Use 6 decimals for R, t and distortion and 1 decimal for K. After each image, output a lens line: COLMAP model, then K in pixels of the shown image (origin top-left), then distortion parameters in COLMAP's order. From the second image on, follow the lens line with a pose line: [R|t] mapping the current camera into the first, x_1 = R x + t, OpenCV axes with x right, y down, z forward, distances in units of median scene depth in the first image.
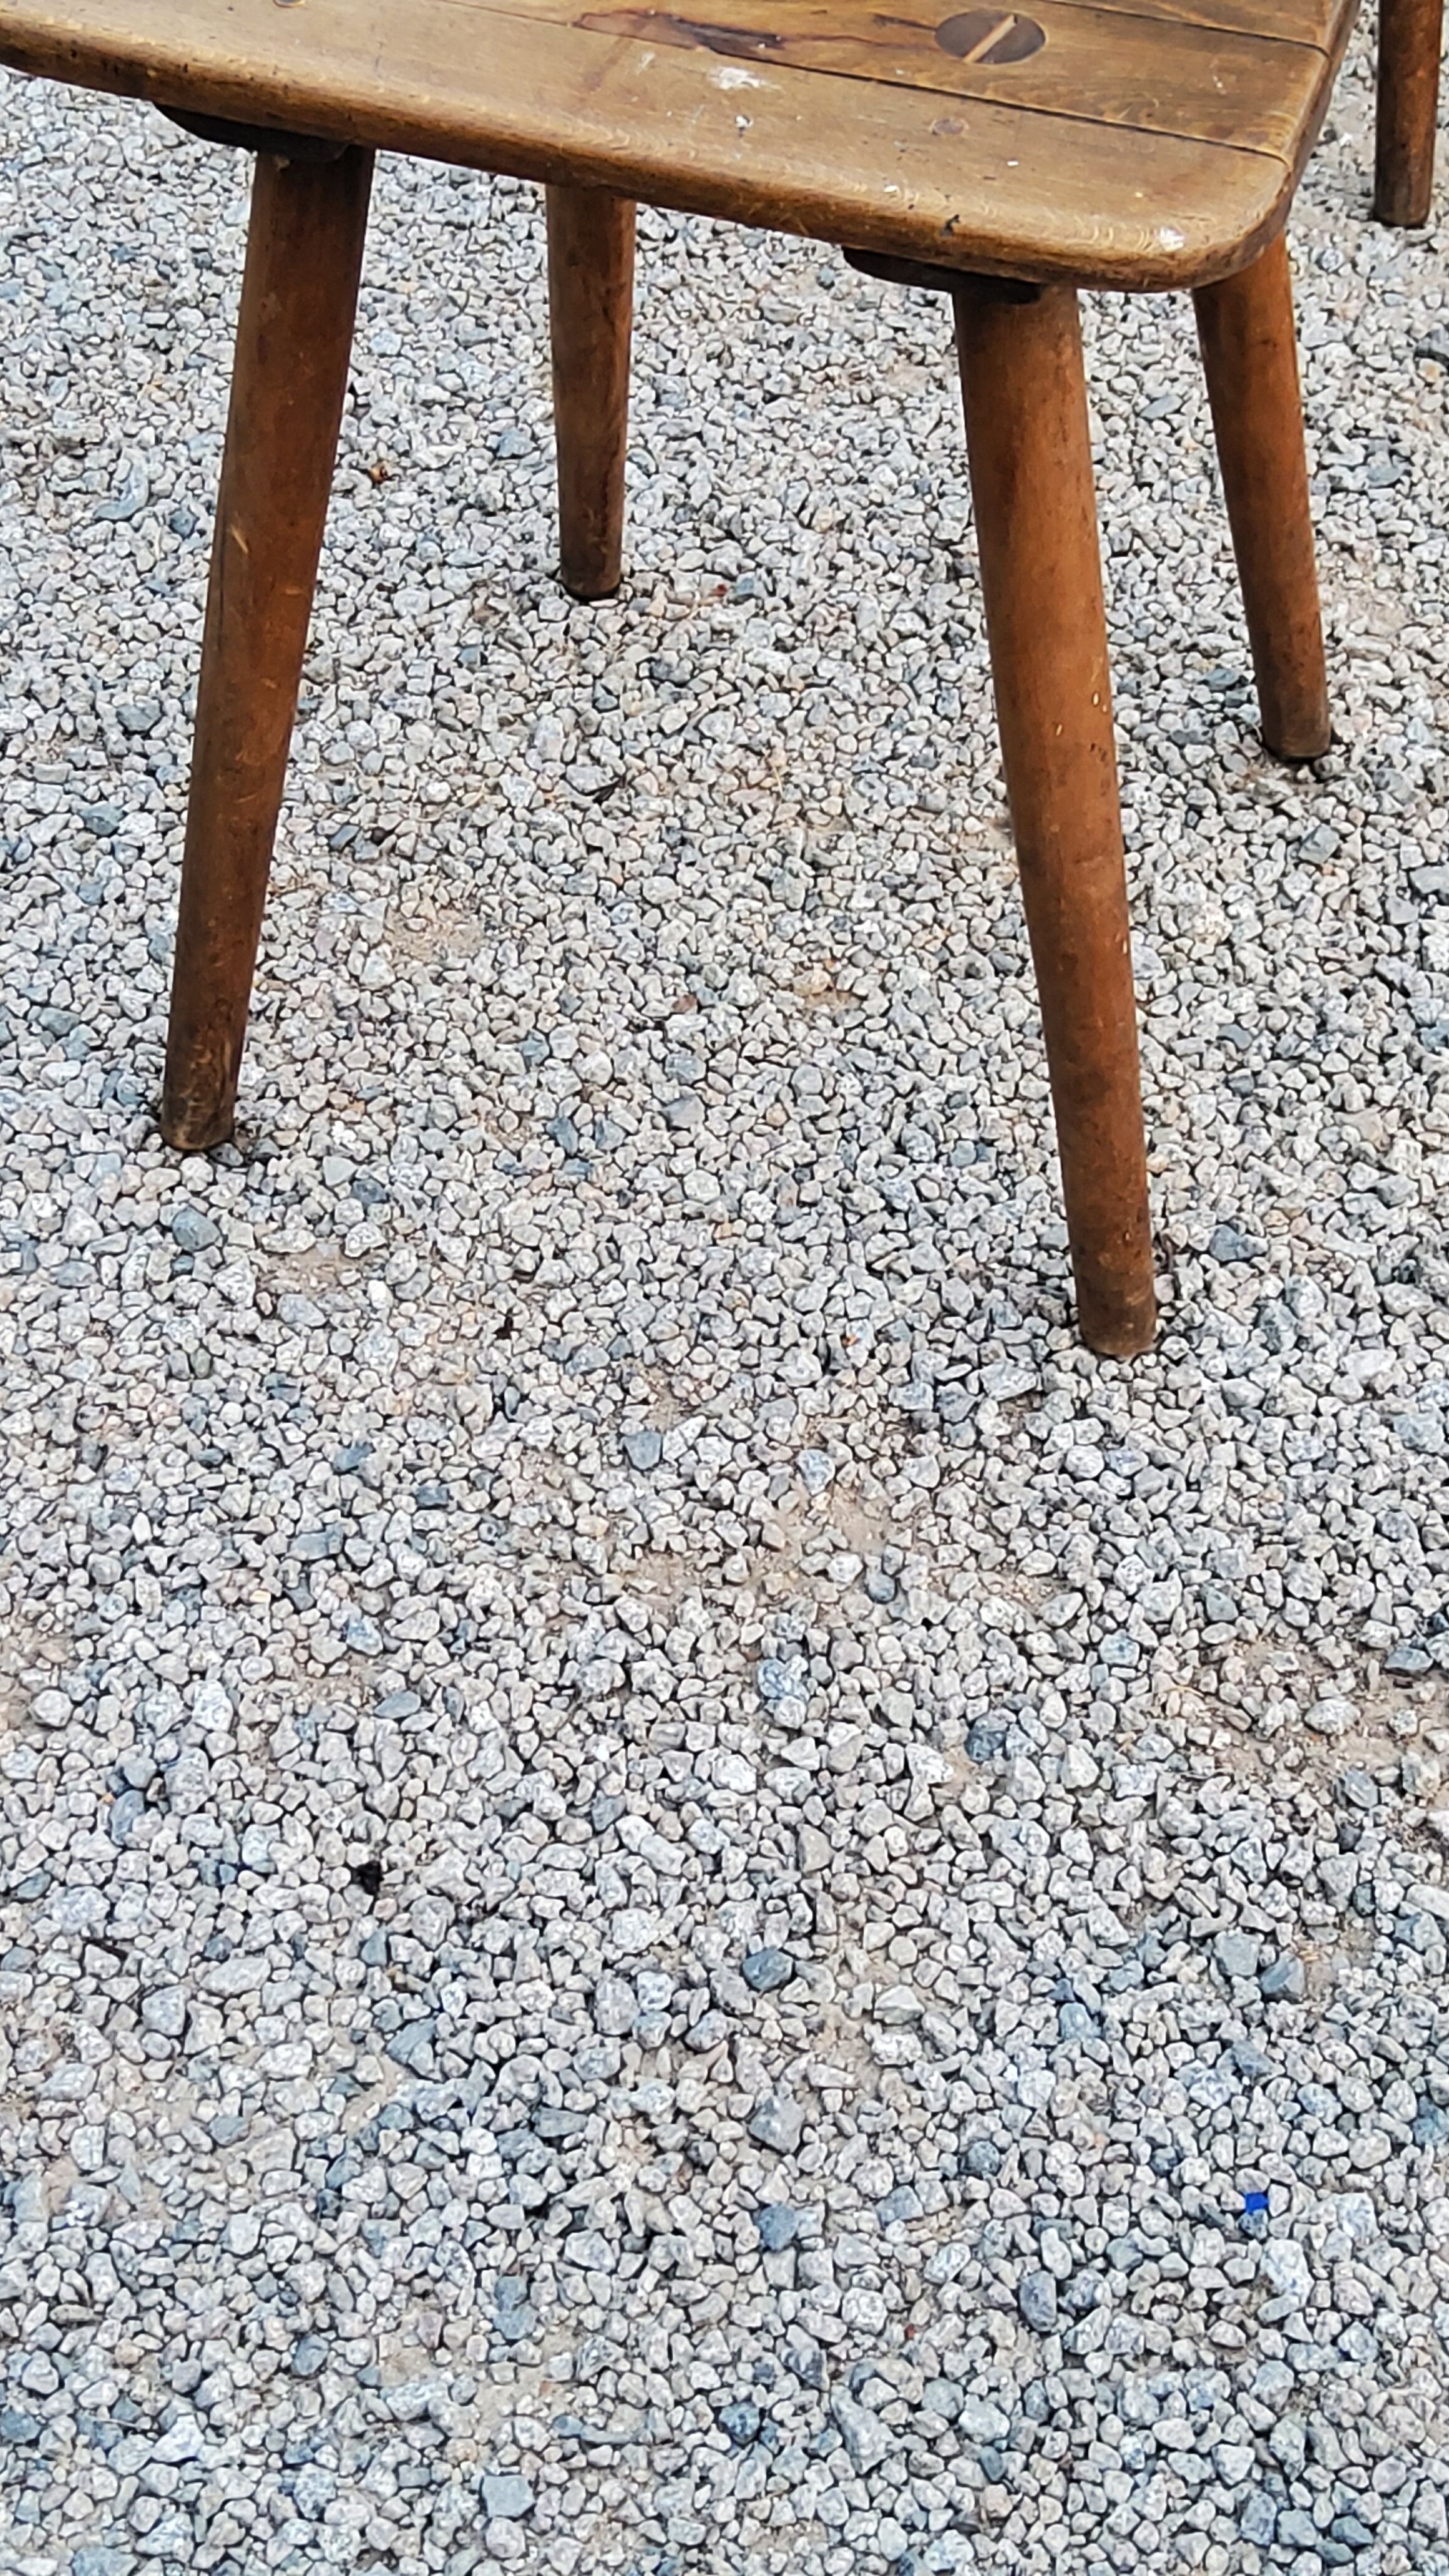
lens RADIAL K [[3786.0, 0, 755.8], [0, 3786.0, 1215.6], [0, 0, 1]] dist [0.108889, 0.000000]
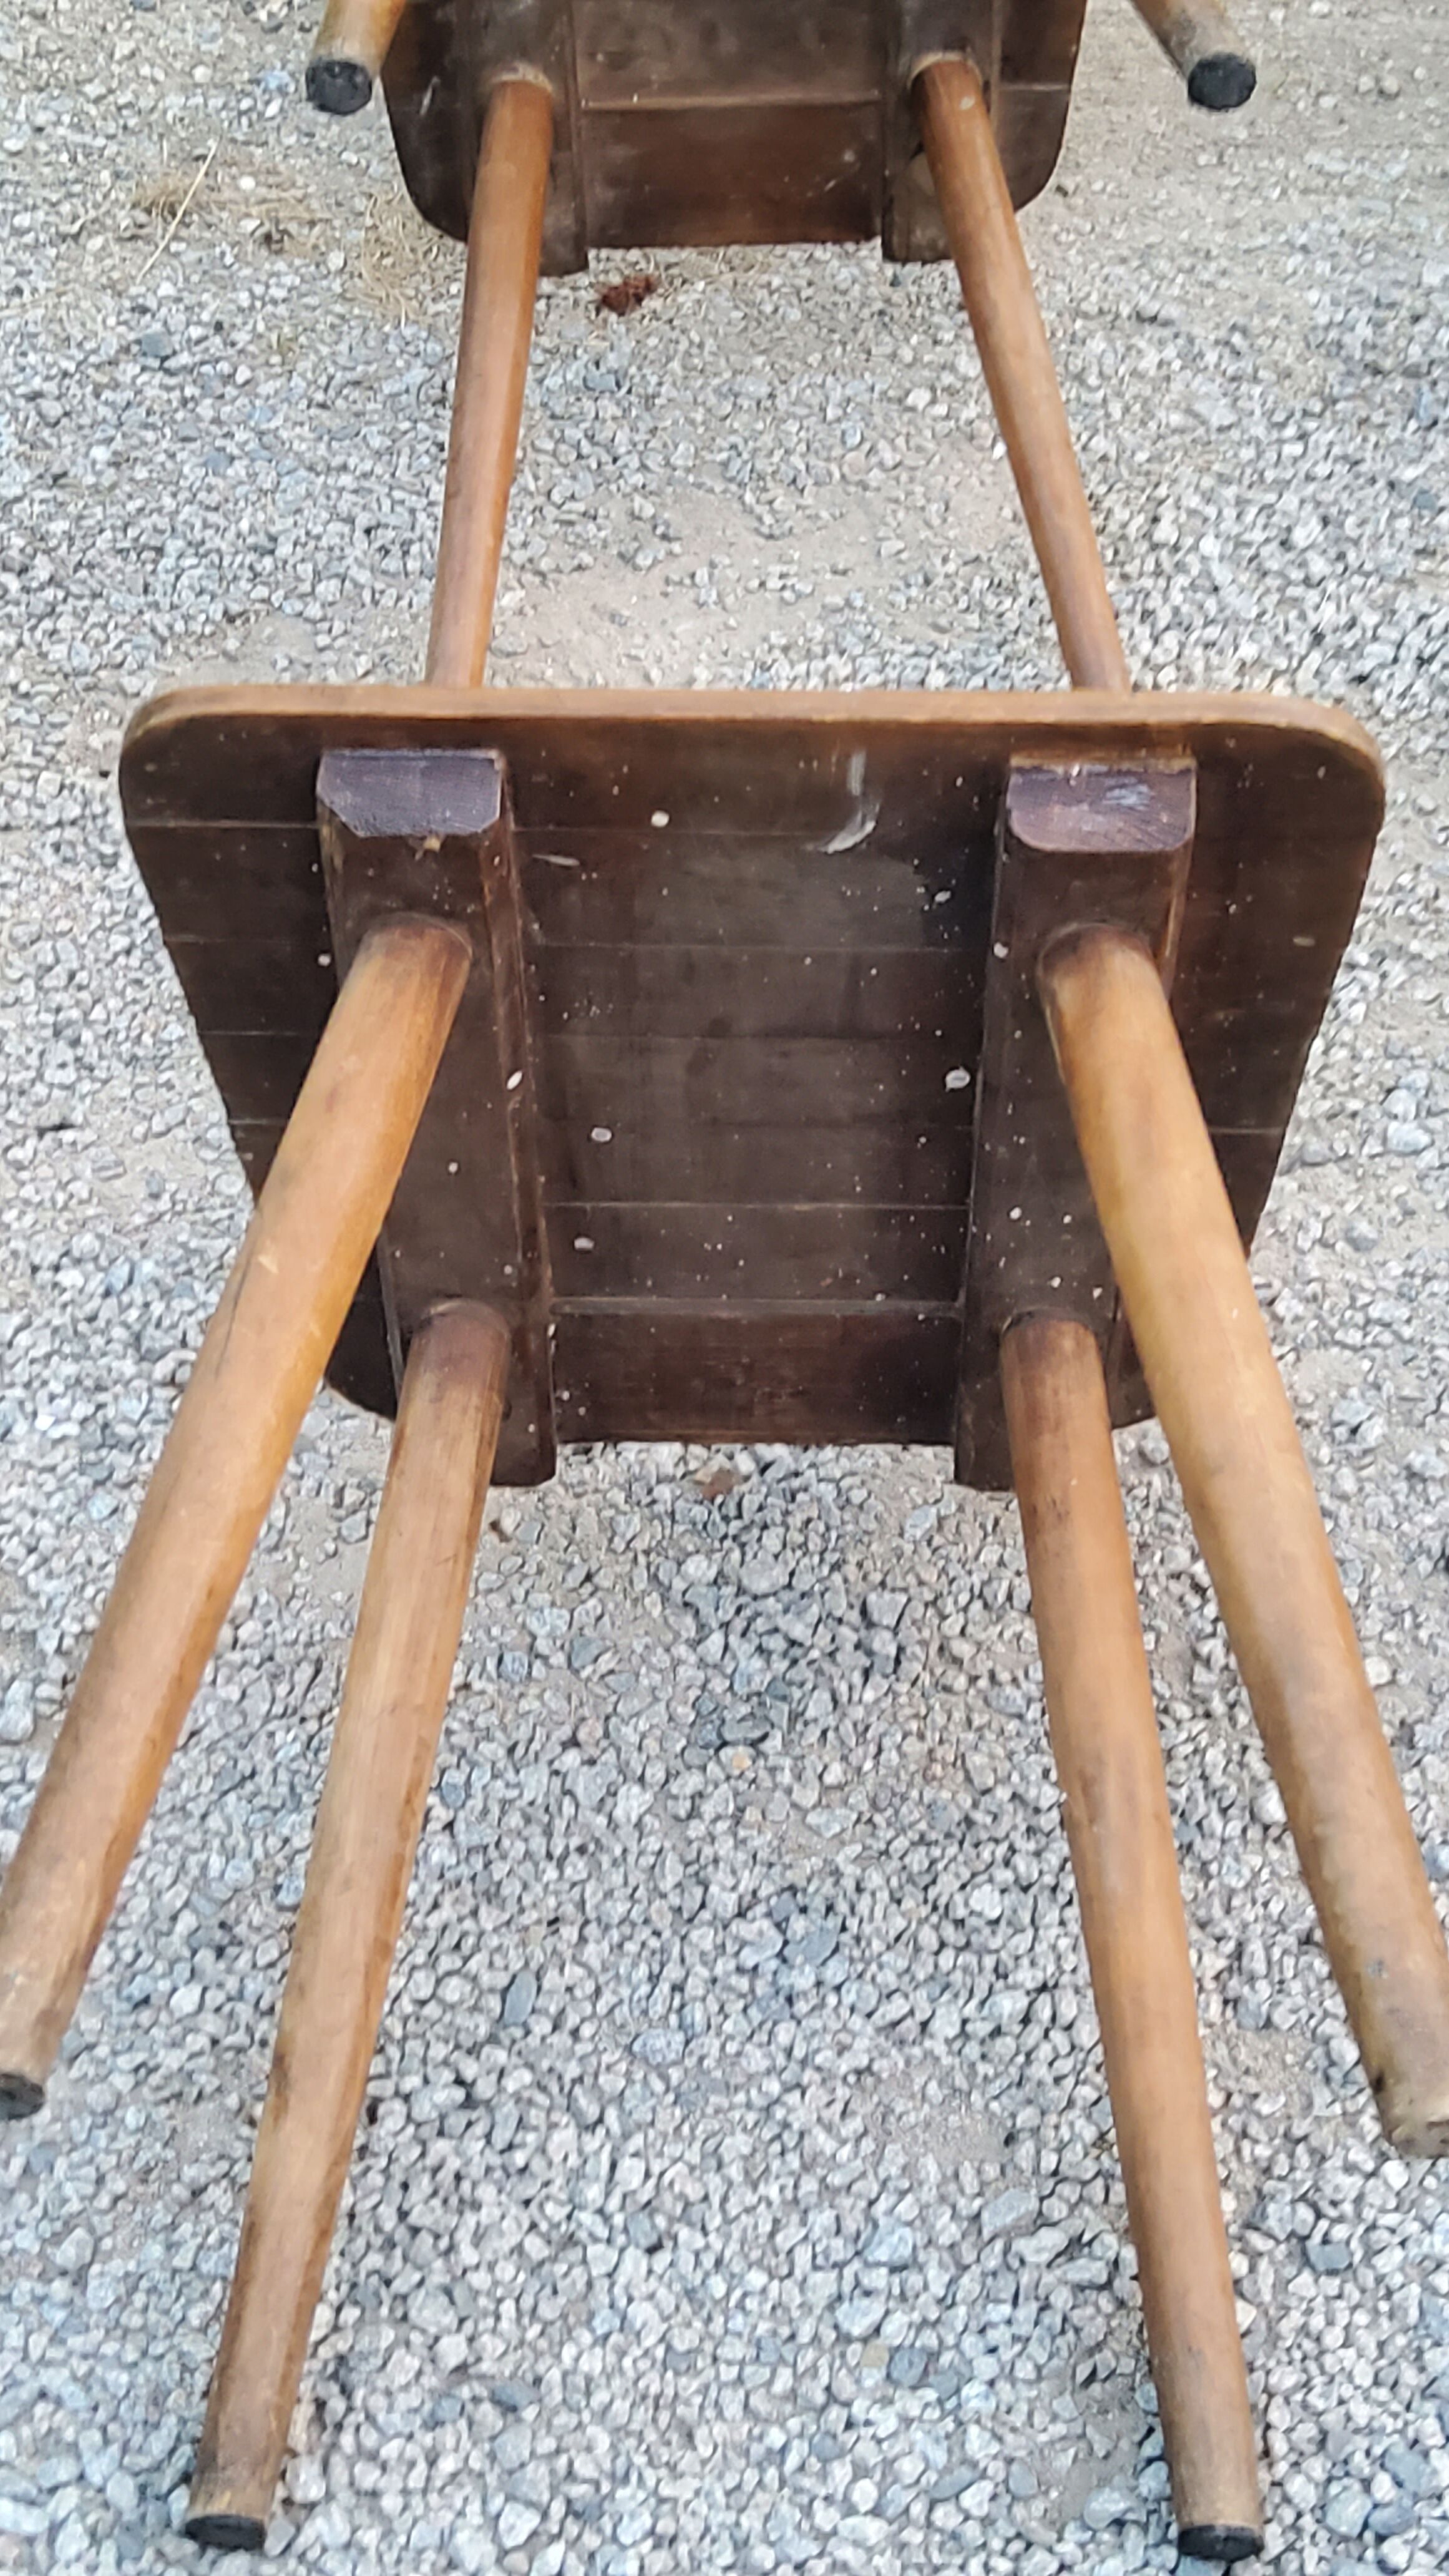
lens RADIAL K [[3786.0, 0, 684.6], [0, 3786.0, 1261.0], [0, 0, 1]] dist [0.108889, 0.000000]
pose [[0.764667, -0.492481, 0.415628, -0.143300], [0.488136, 0.863718, 0.125359, -0.514956], [-0.420722, 0.107025, 0.900854, 0.319461]]
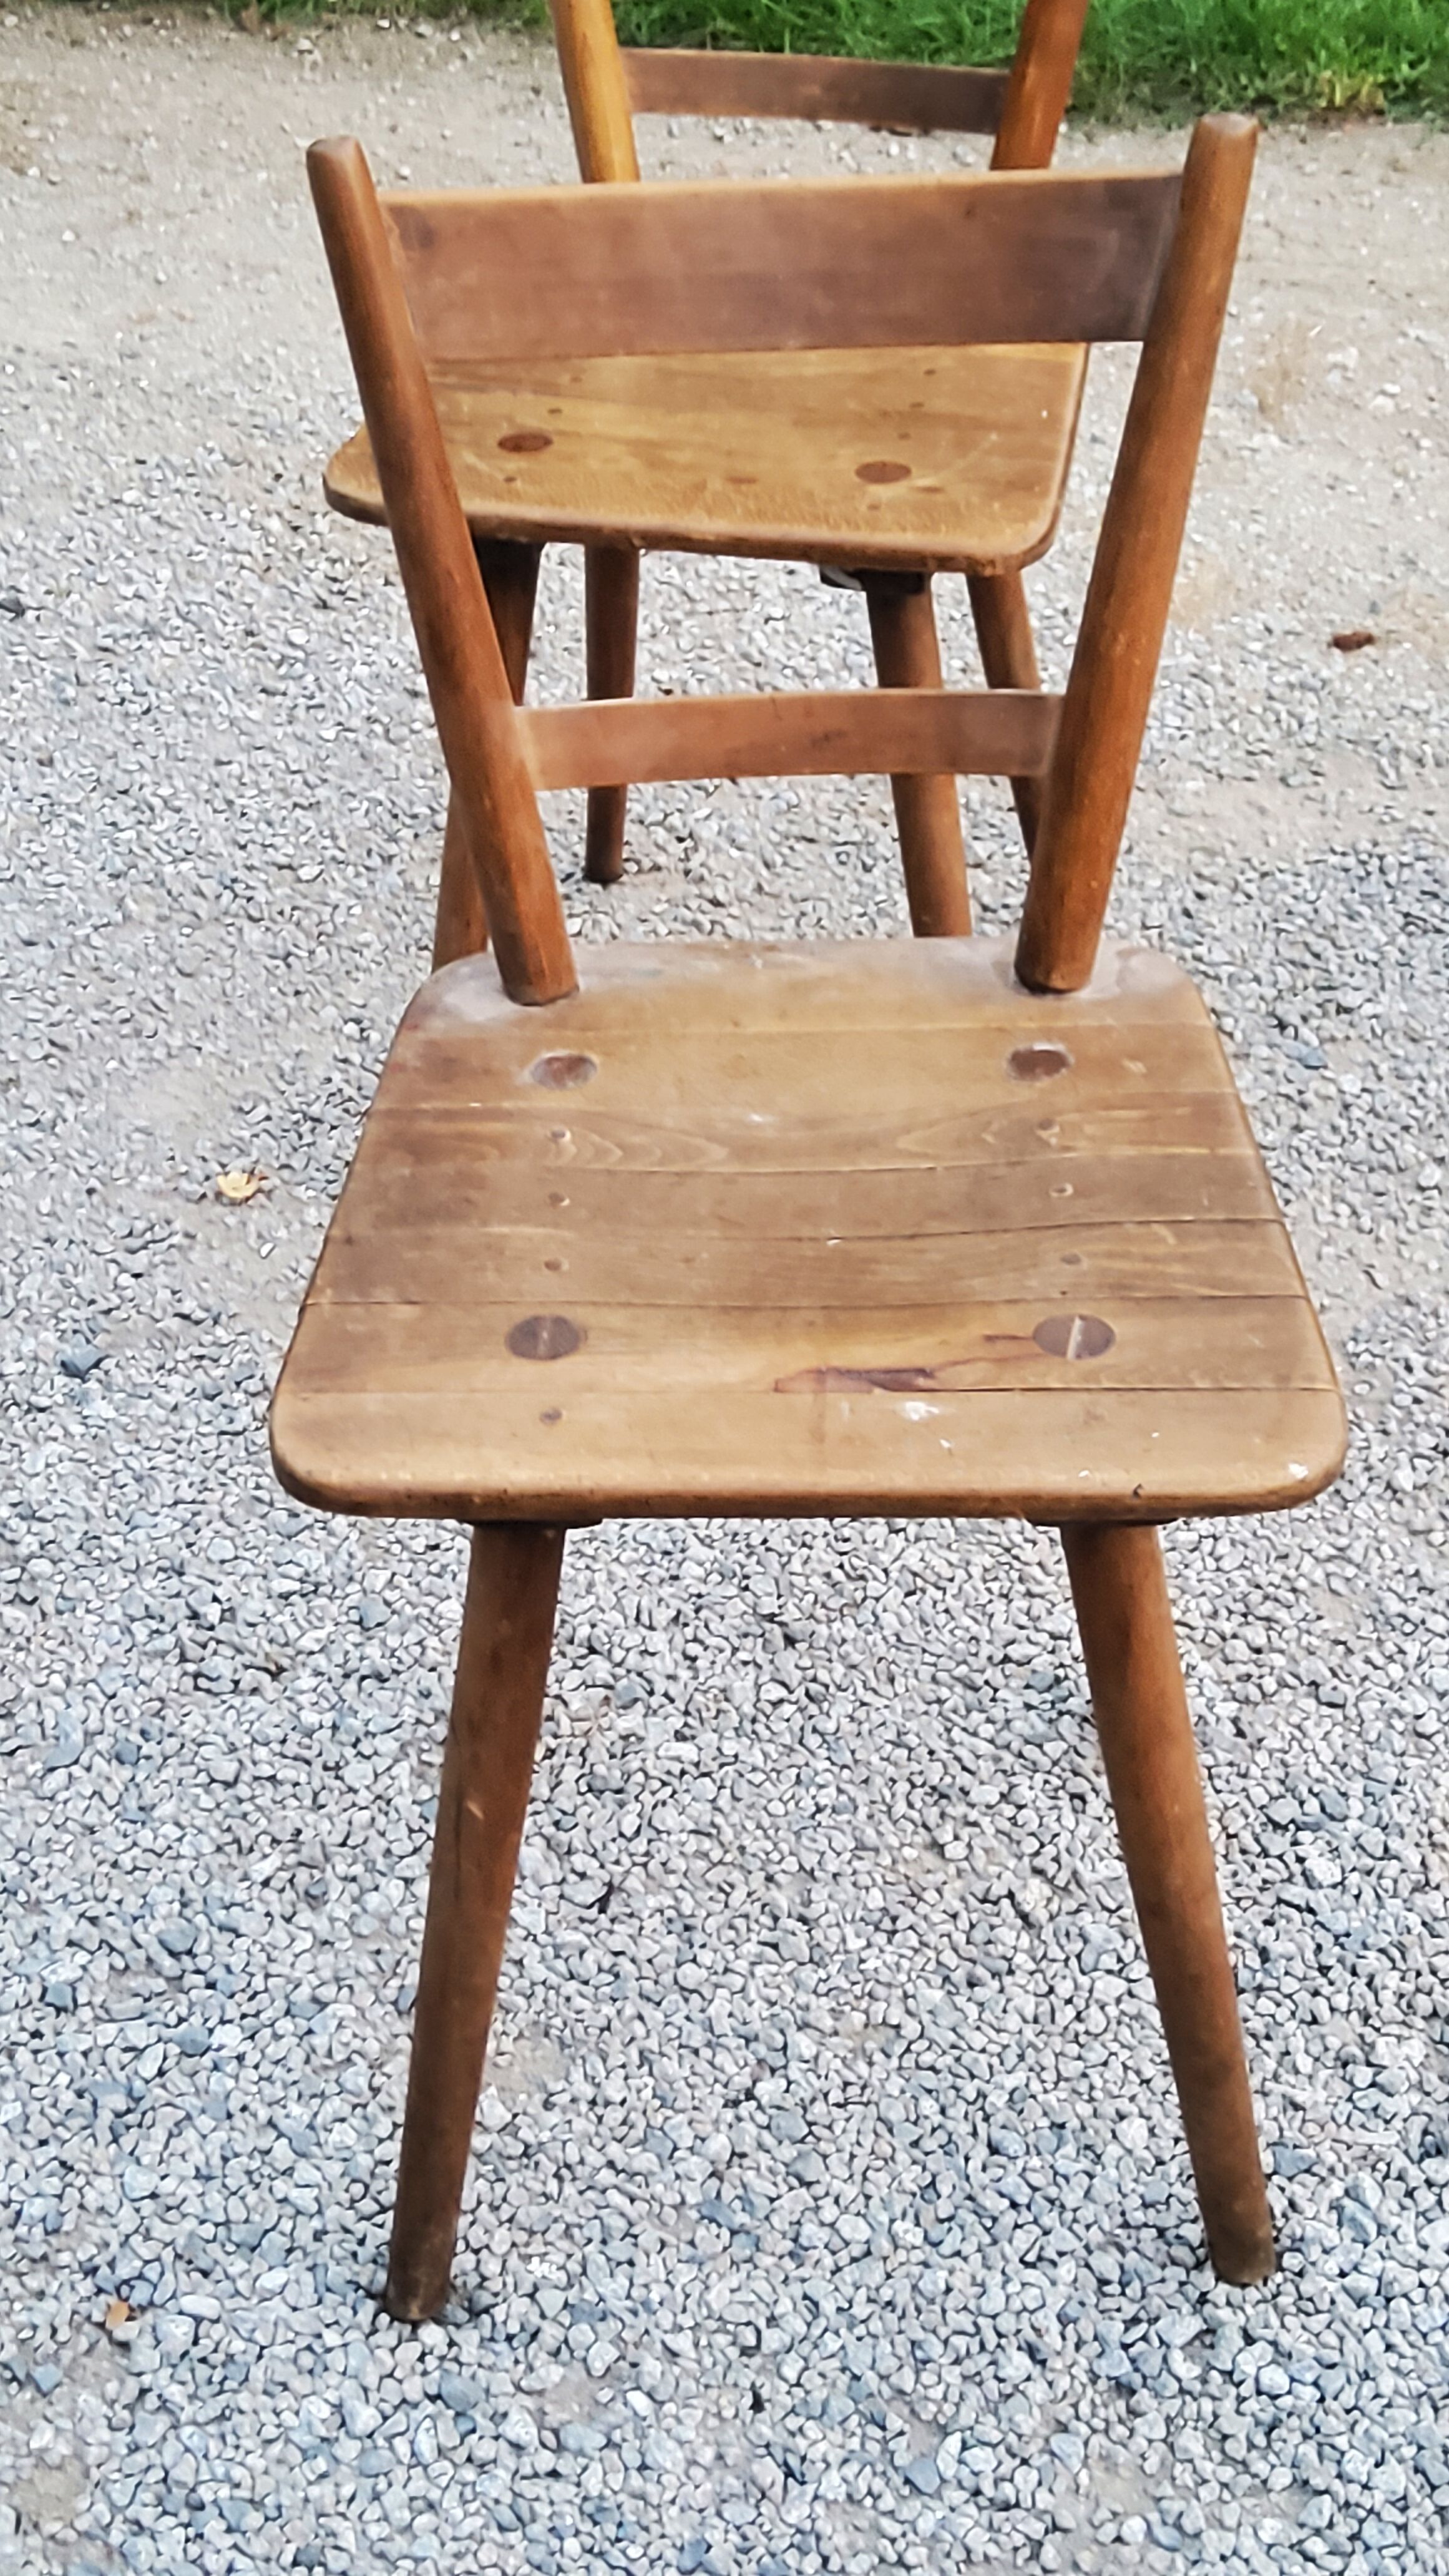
lens RADIAL K [[3786.0, 0, 721.0], [0, 3786.0, 1253.8], [0, 0, 1]] dist [0.108889, 0.000000]
pose [[0.940649, -0.202715, 0.272187, -0.310100], [0.251148, 0.955208, -0.156535, -0.120228], [-0.228263, 0.215603, 0.949427, -0.179313]]
